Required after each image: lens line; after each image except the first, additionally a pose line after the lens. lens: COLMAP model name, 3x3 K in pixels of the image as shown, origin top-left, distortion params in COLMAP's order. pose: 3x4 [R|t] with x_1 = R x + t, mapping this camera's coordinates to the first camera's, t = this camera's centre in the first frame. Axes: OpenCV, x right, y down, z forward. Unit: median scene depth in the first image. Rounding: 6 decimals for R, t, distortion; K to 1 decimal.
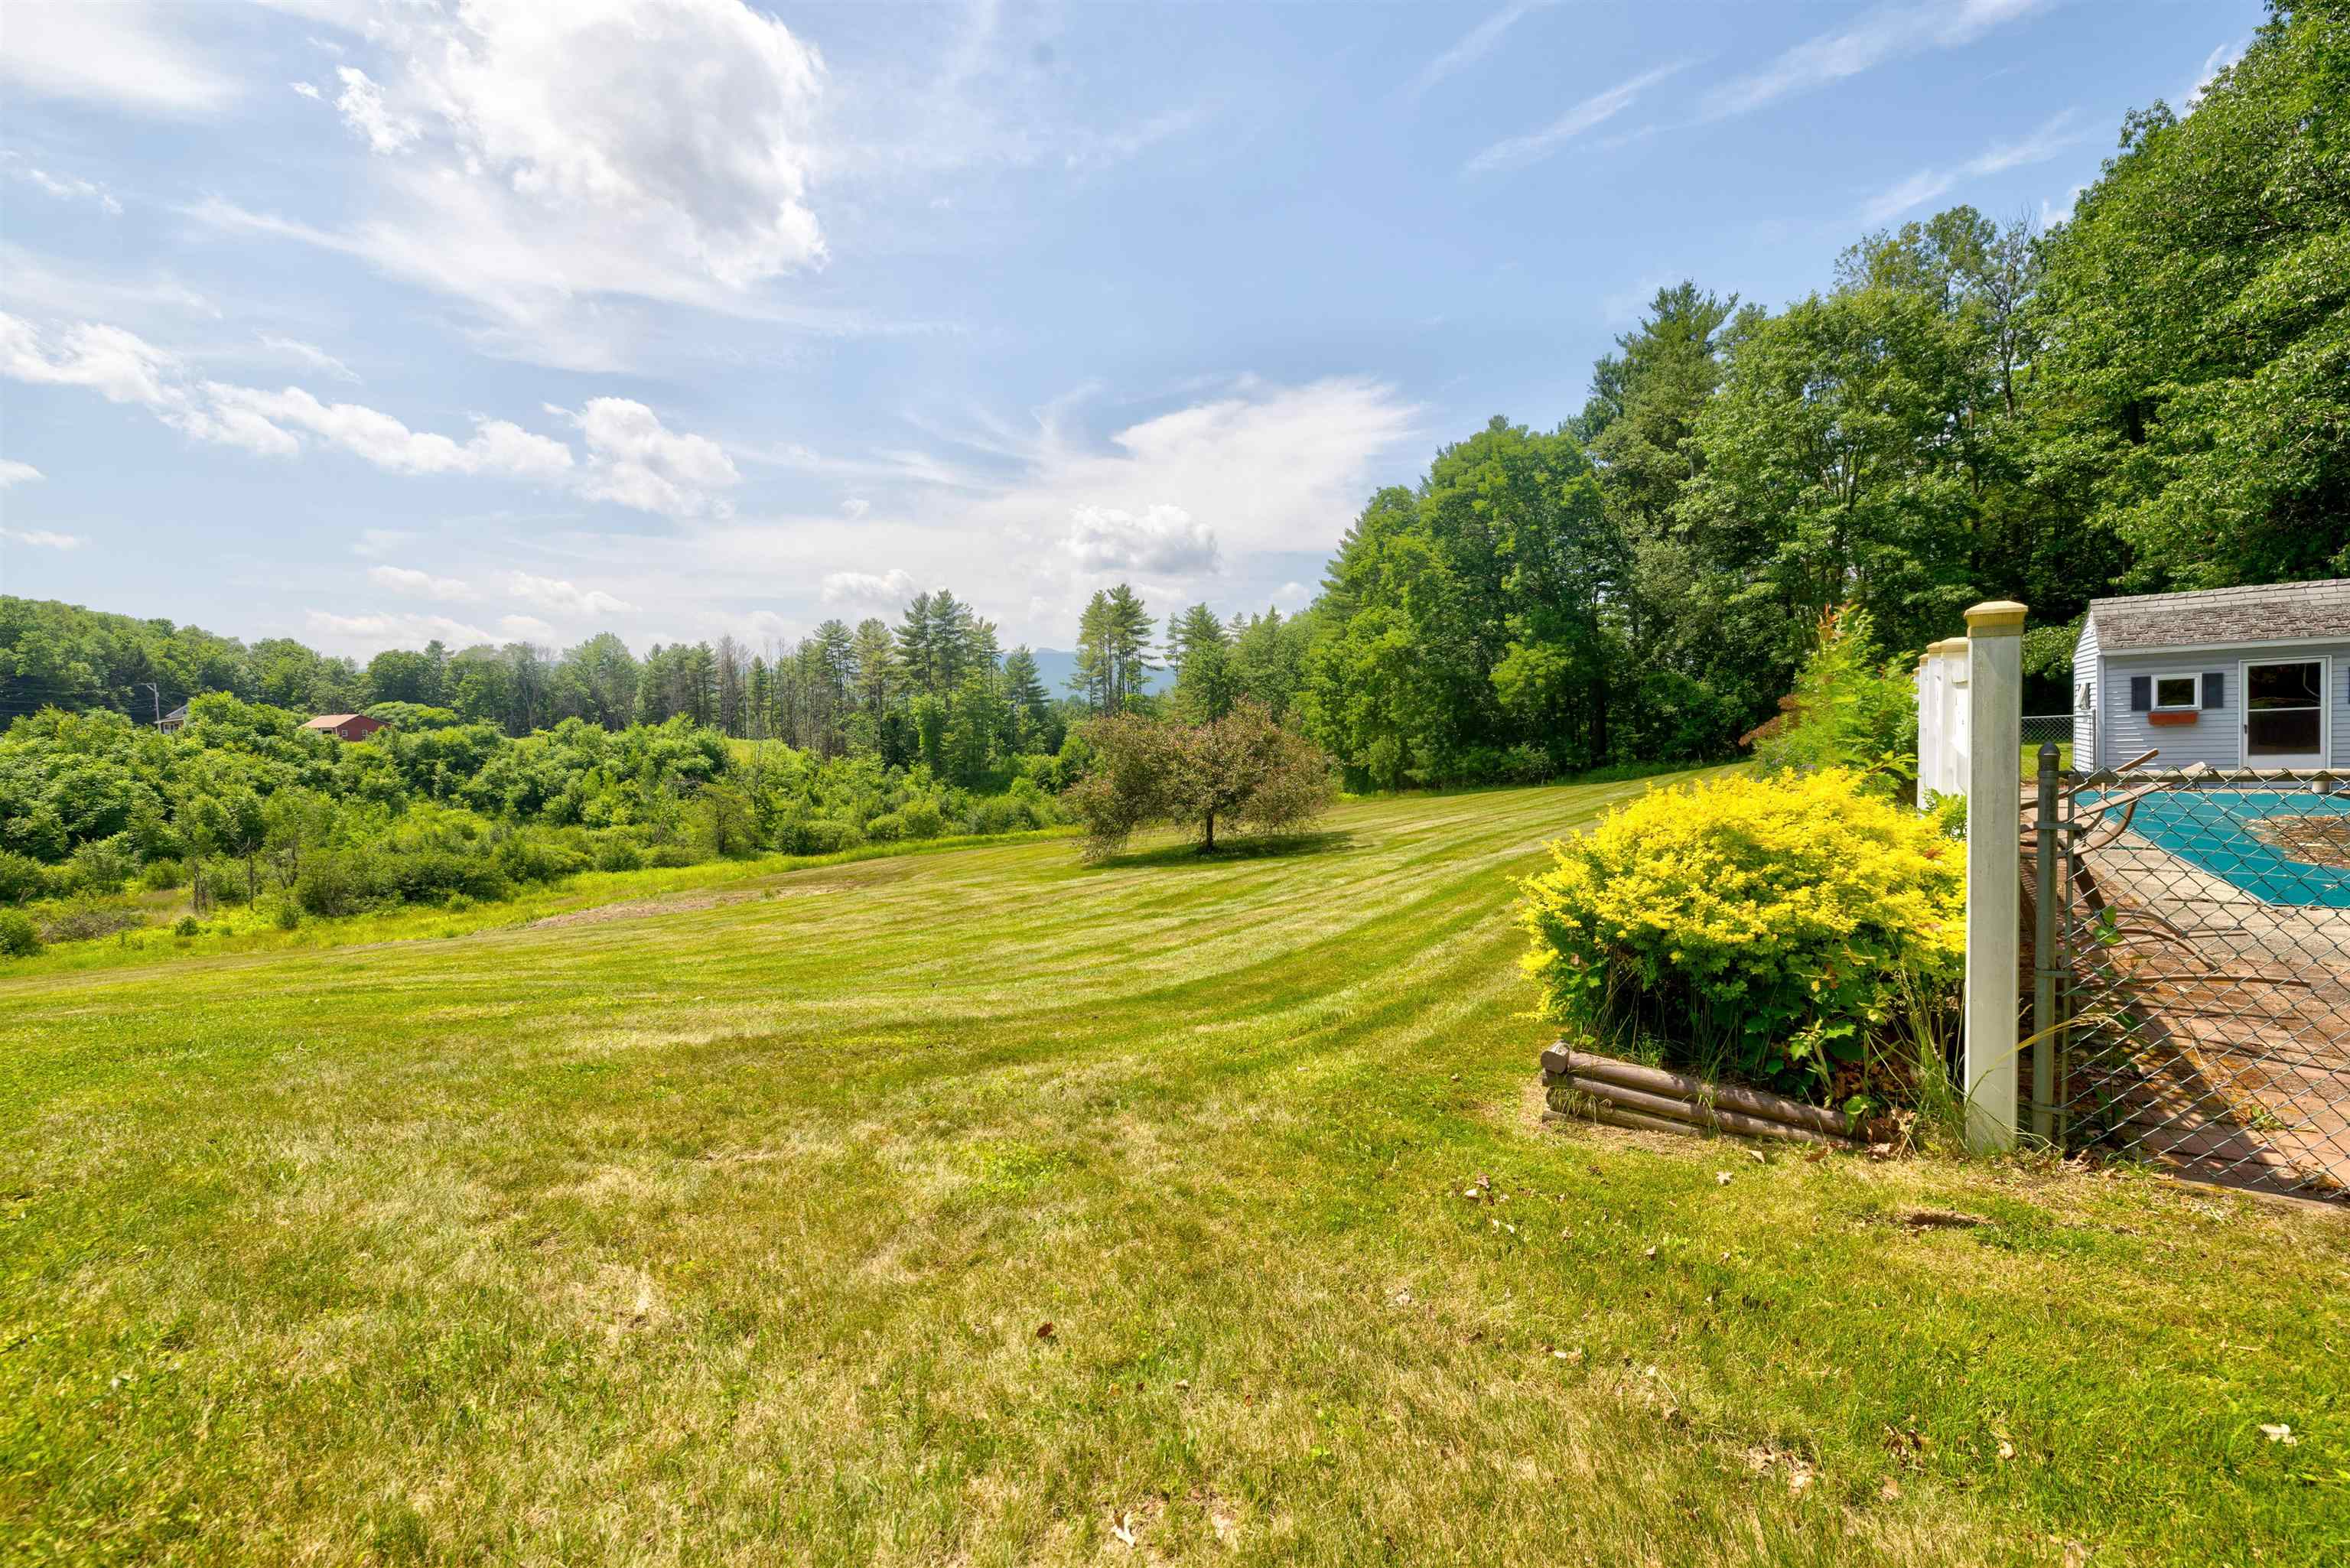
lens RADIAL K [[1005.2, 0, 1170.7], [0, 1005.2, 764.4], [0, 0, 1]] dist [0.000072, 0.000263]
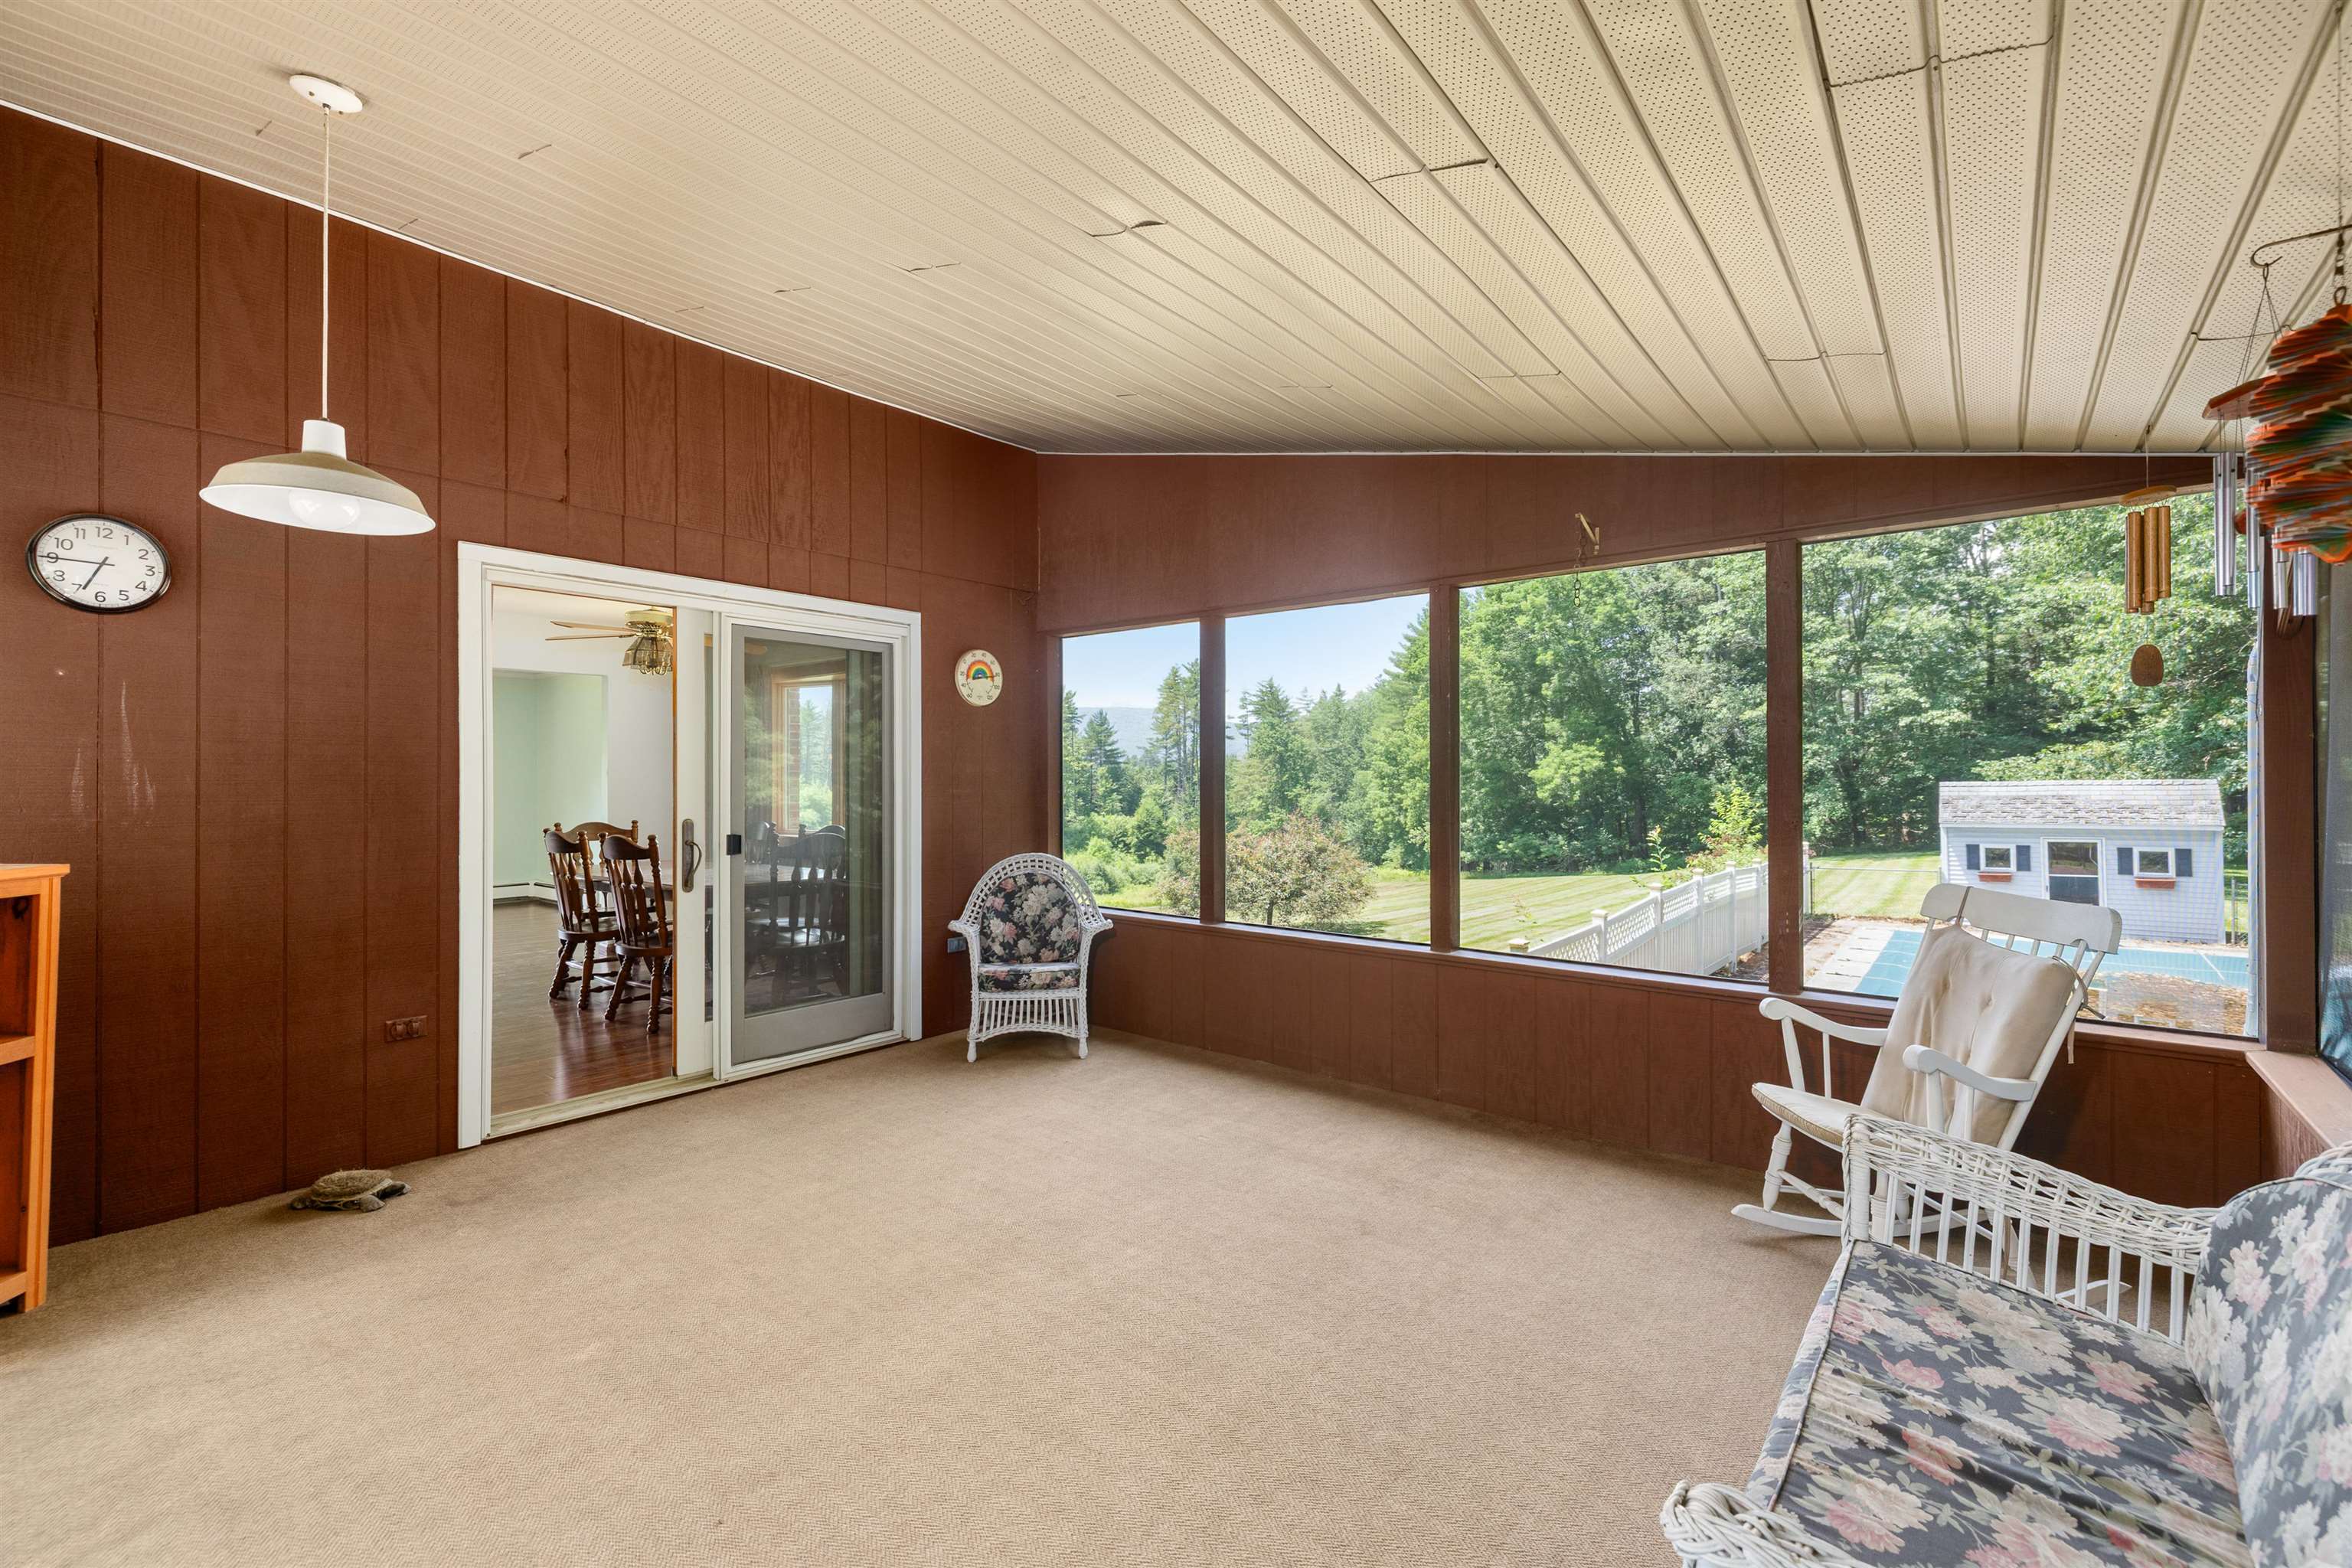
lens RADIAL K [[986.9, 0, 1183.3], [0, 986.9, 778.4], [0, 0, 1]] dist [0.001296, 0.000094]
pose [[0.997979, 0.023073, -0.059205, 0.000945], [-0.025493, 0.998857, -0.040436, -0.026955], [0.058204, 0.041863, 0.997427, -0.102602]]
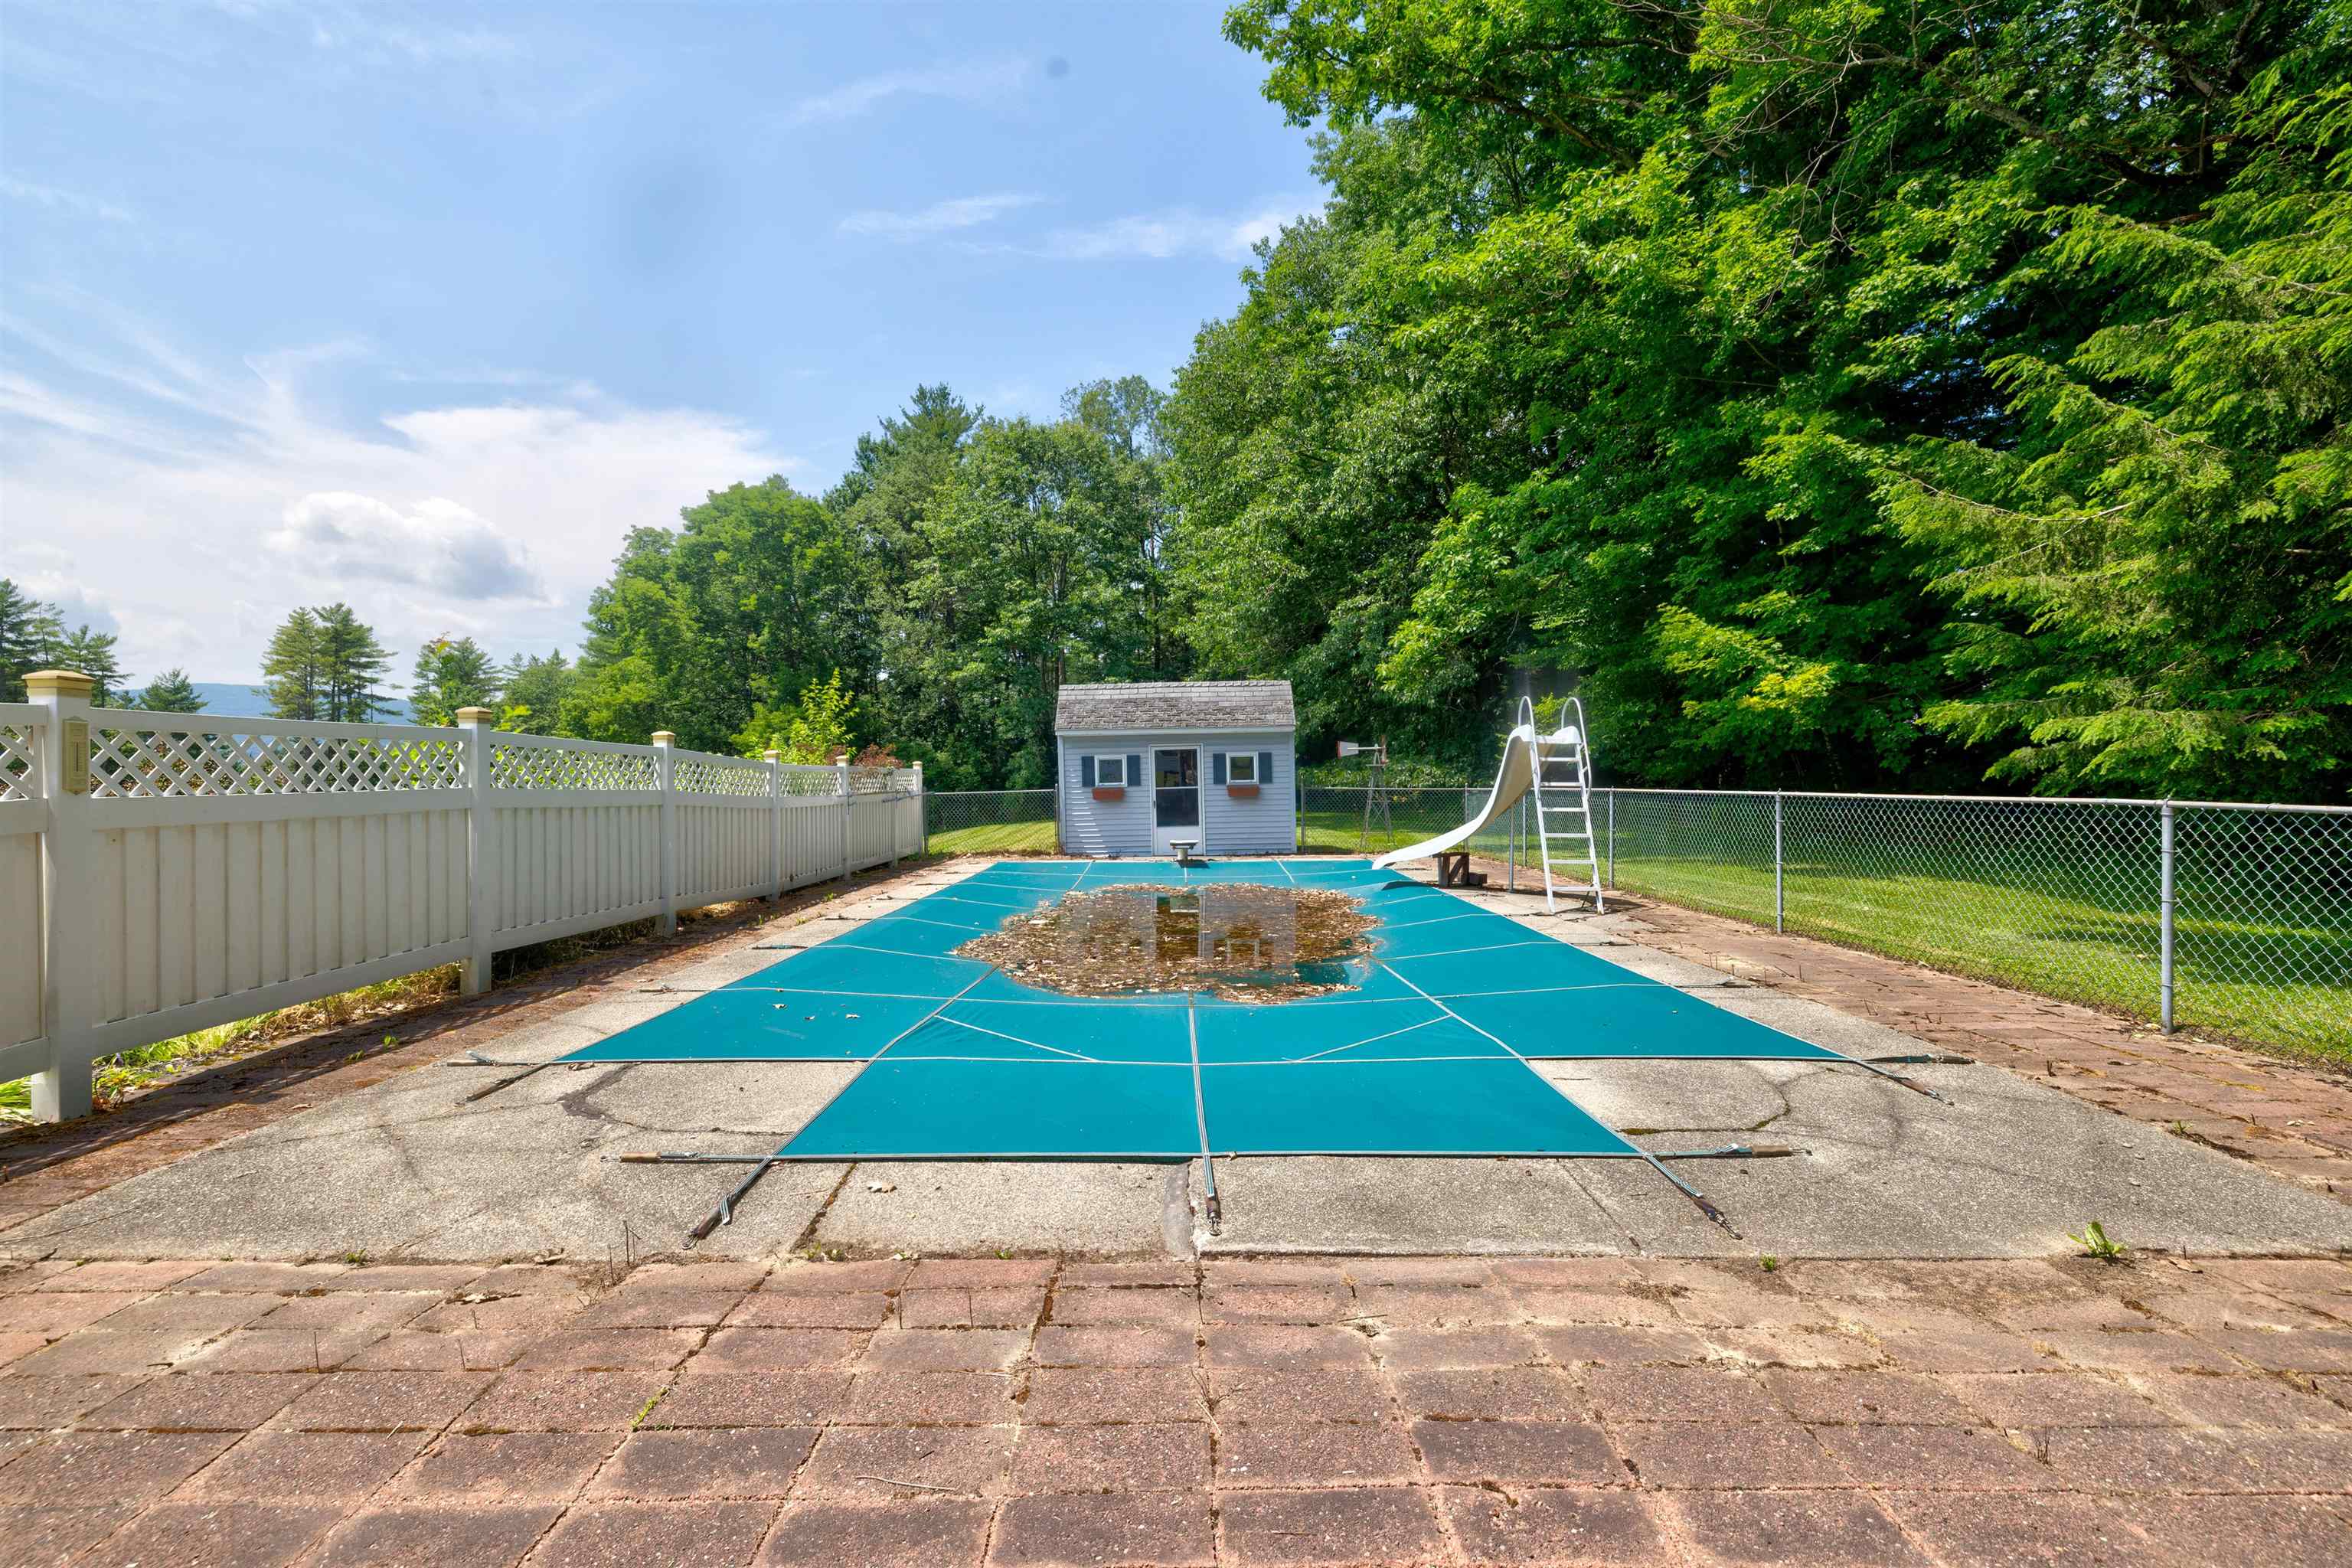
lens RADIAL K [[975.3, 0, 1165.1], [0, 975.3, 775.7], [0, 0, 1]] dist [-0.000349, 0.000081]
pose [[0.817201, 0.022913, 0.575897, 0.118177], [0.007134, 0.998731, -0.049859, -0.003303], [-0.576308, 0.044853, 0.816001, 0.020878]]
